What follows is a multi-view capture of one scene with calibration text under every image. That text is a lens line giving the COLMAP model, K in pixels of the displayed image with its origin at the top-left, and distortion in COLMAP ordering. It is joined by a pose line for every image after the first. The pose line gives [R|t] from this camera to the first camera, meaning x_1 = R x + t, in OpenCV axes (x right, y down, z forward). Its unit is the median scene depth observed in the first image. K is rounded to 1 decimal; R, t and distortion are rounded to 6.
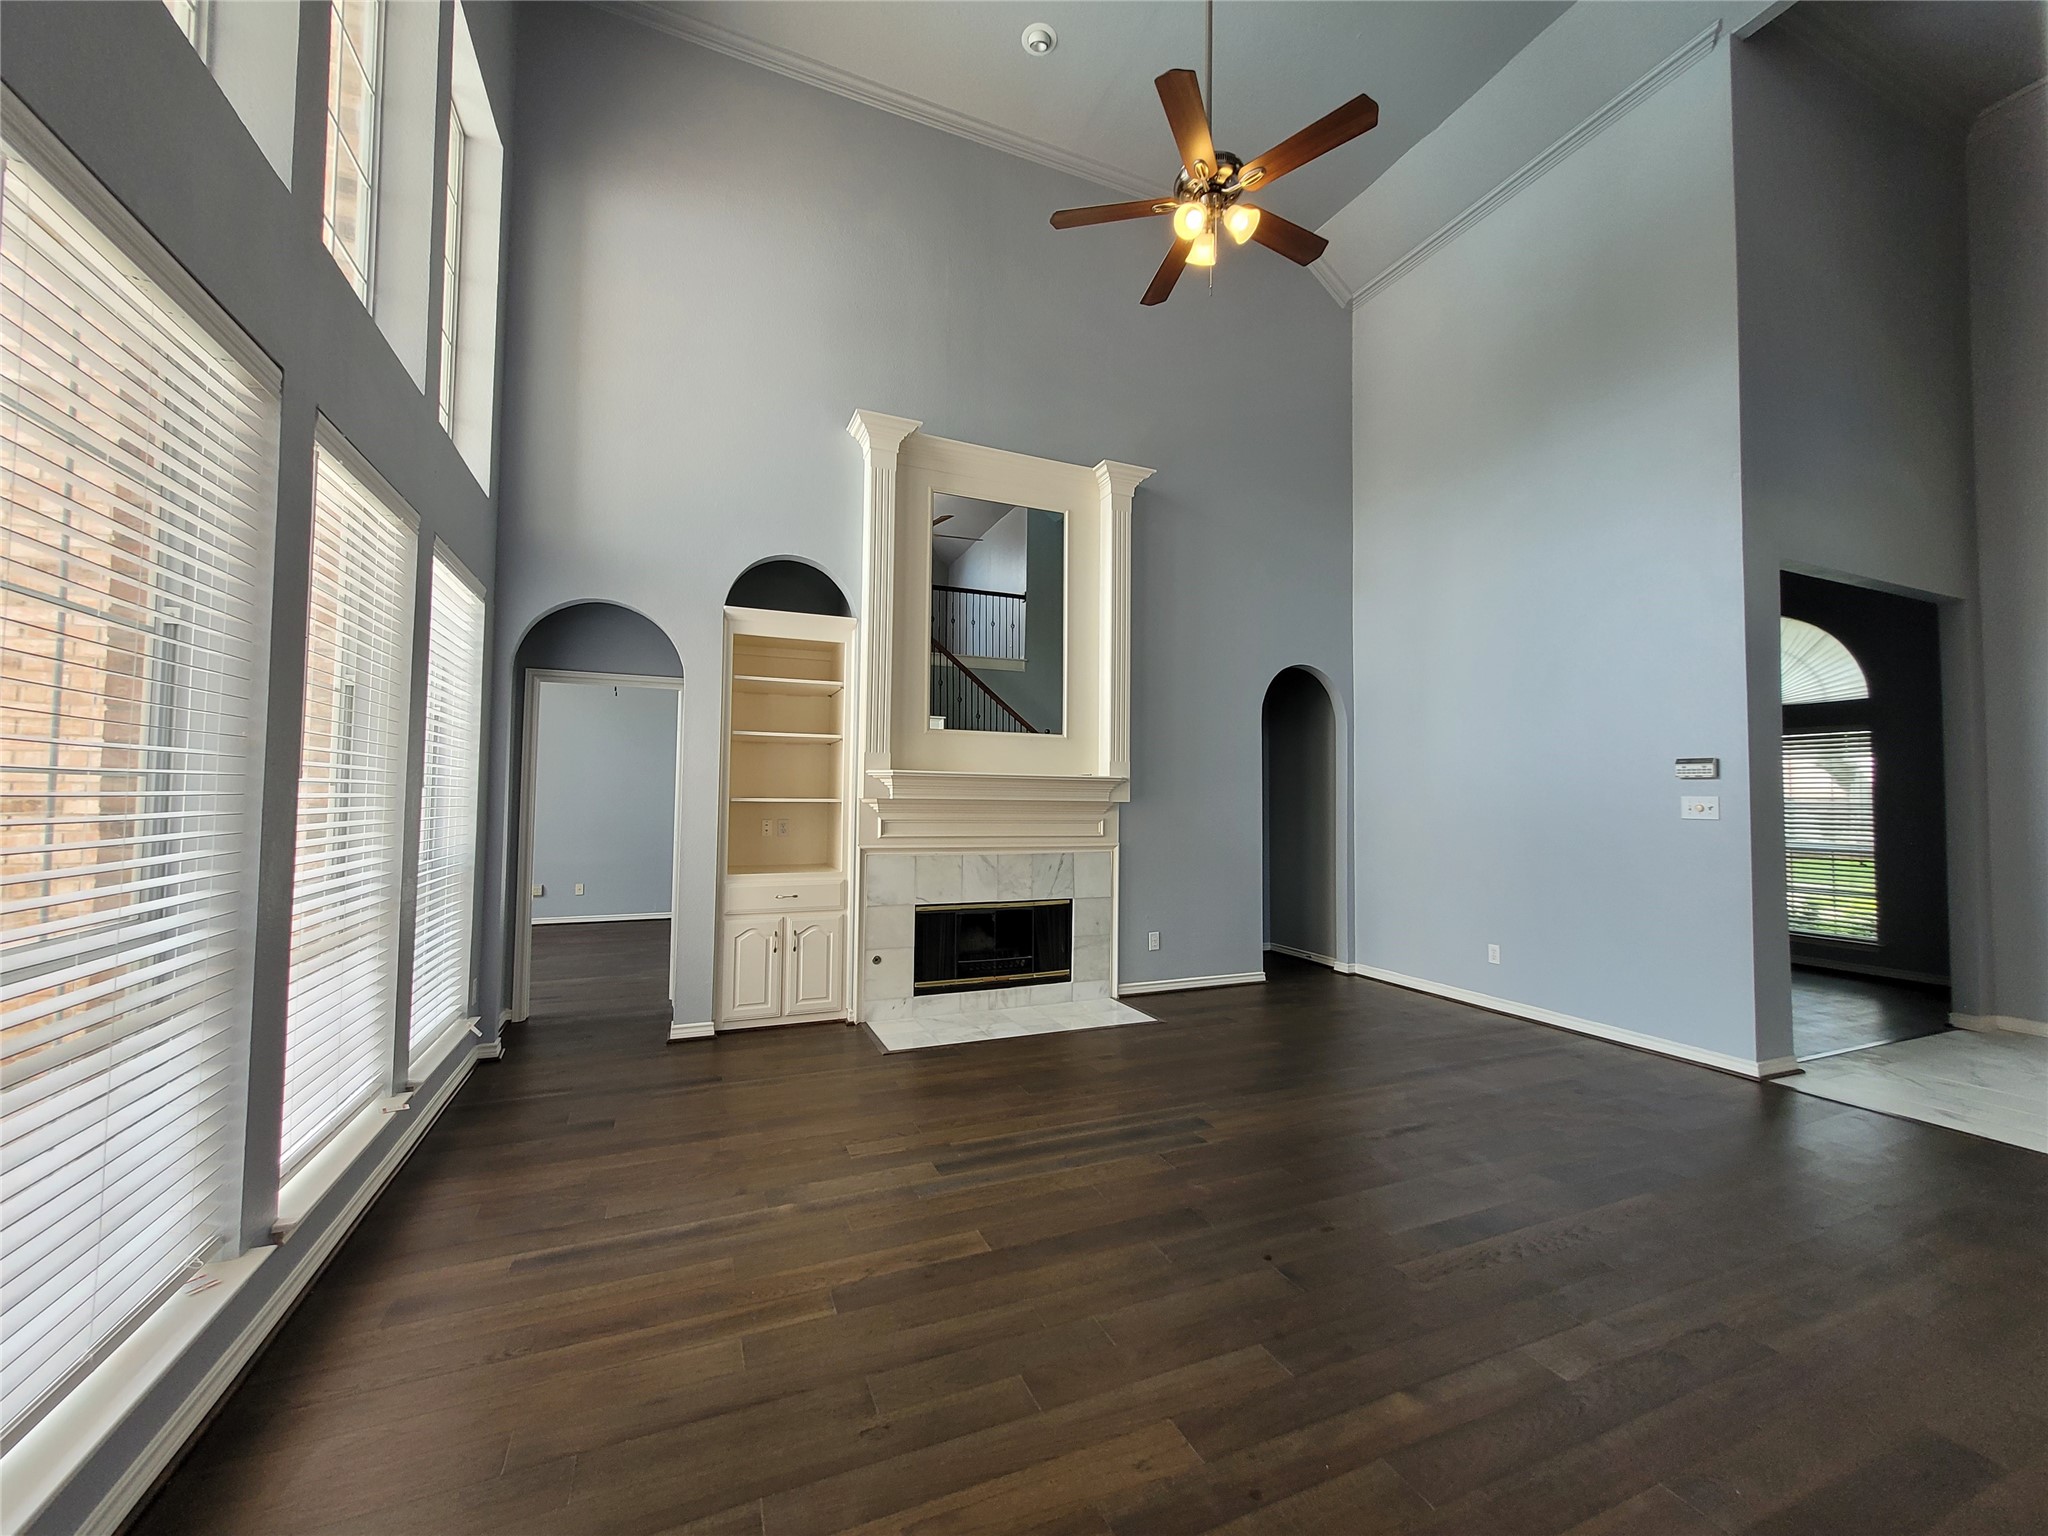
lens RADIAL K [[802.5, 0, 1019.6], [0, 802.5, 772.9], [0, 0, 1]] dist [-0.002221, -0.000449]
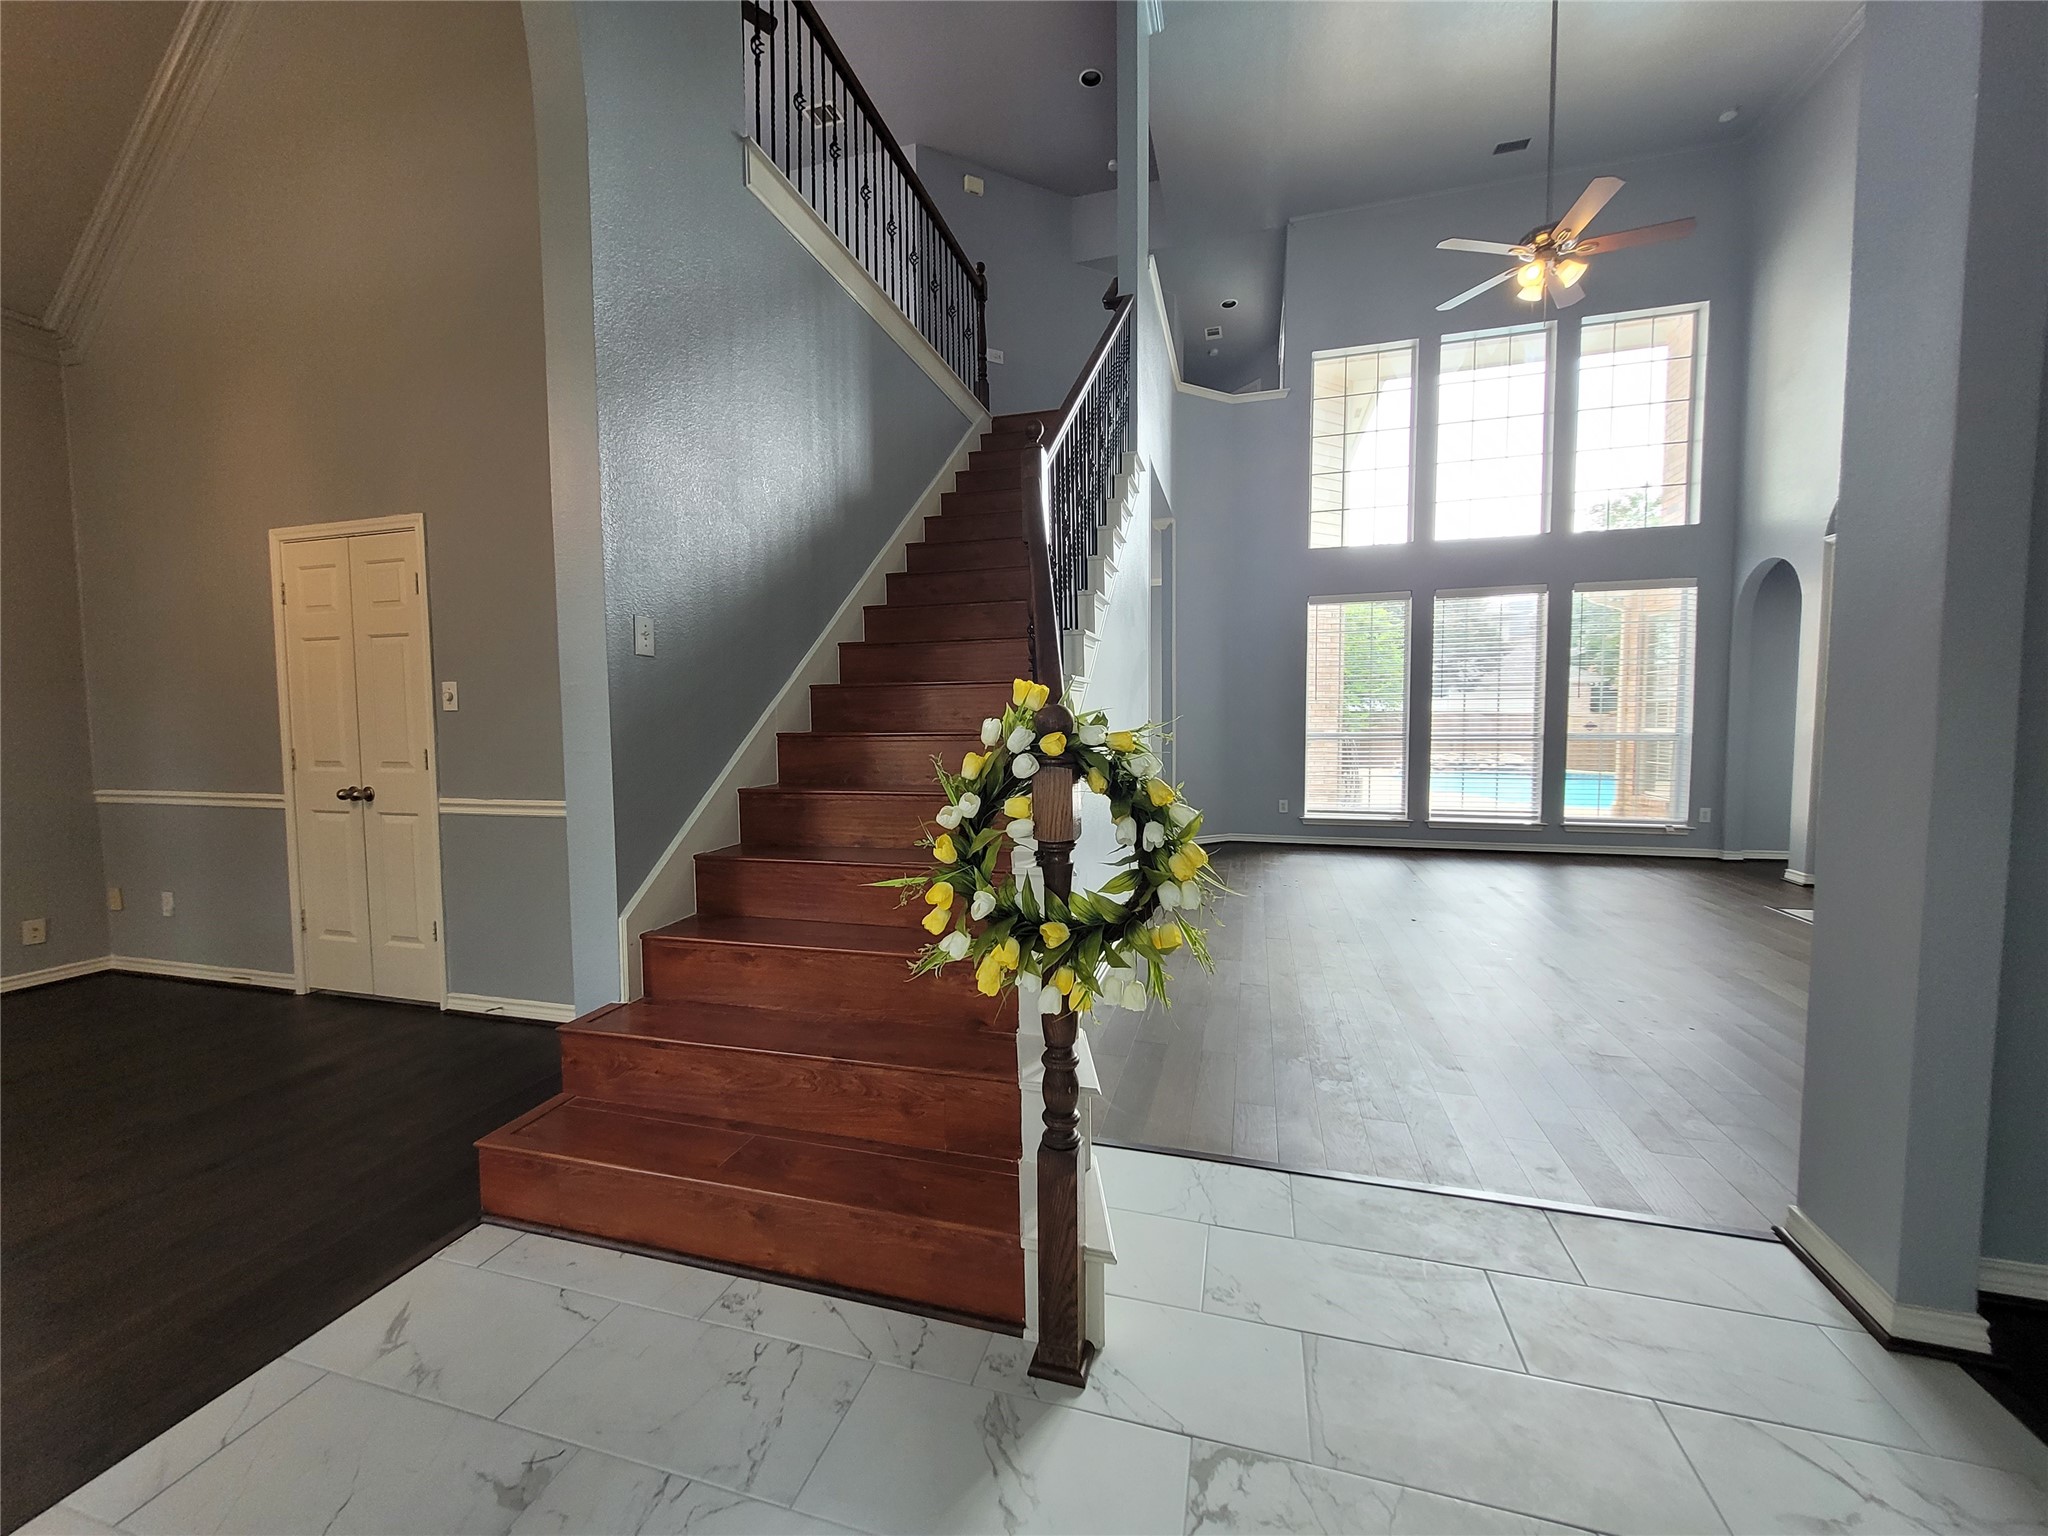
lens RADIAL K [[802.5, 0, 1017.2], [0, 802.5, 766.1], [0, 0, 1]] dist [-0.002221, -0.000449]
pose [[-0.633308, 0.042151, -0.772751, 1.301663], [0.031872, 0.999089, 0.028377, 0.060326], [0.773243, -0.006658, -0.634075, 0.793136]]
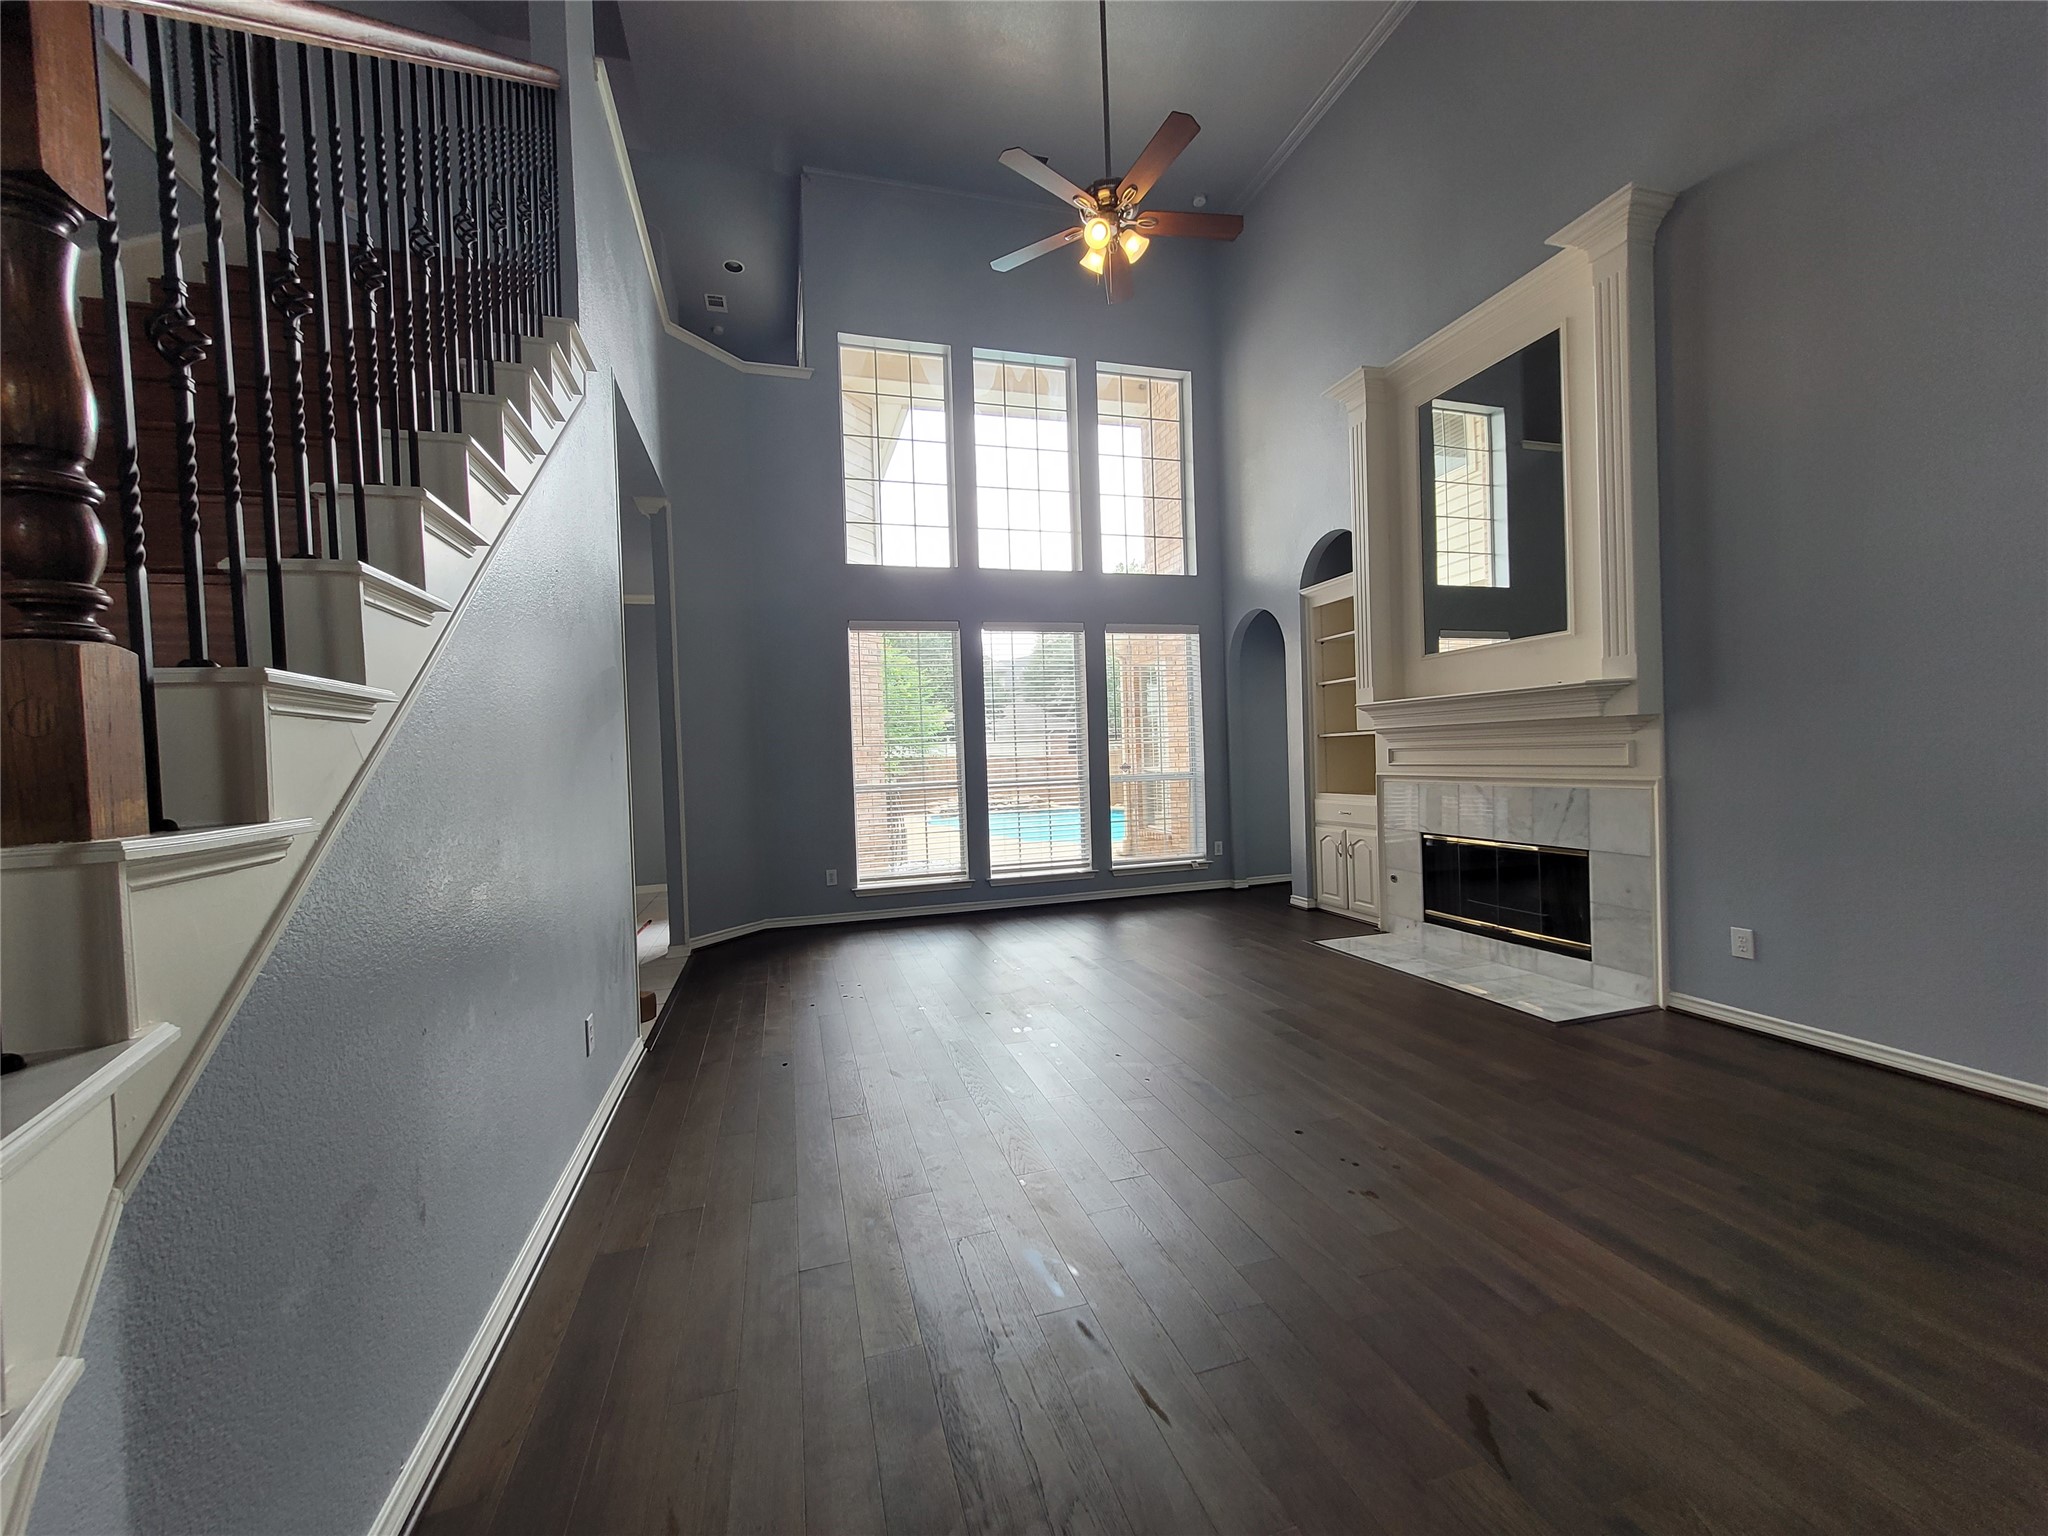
lens RADIAL K [[802.5, 0, 1013.3], [0, 802.5, 768.6], [0, 0, 1]] dist [-0.002221, -0.000449]
pose [[-0.121397, 0.008849, -0.992565, 0.974964], [0.072753, 0.997350, -0.000007, 0.049423], [0.989934, -0.072212, -0.121719, 0.647741]]
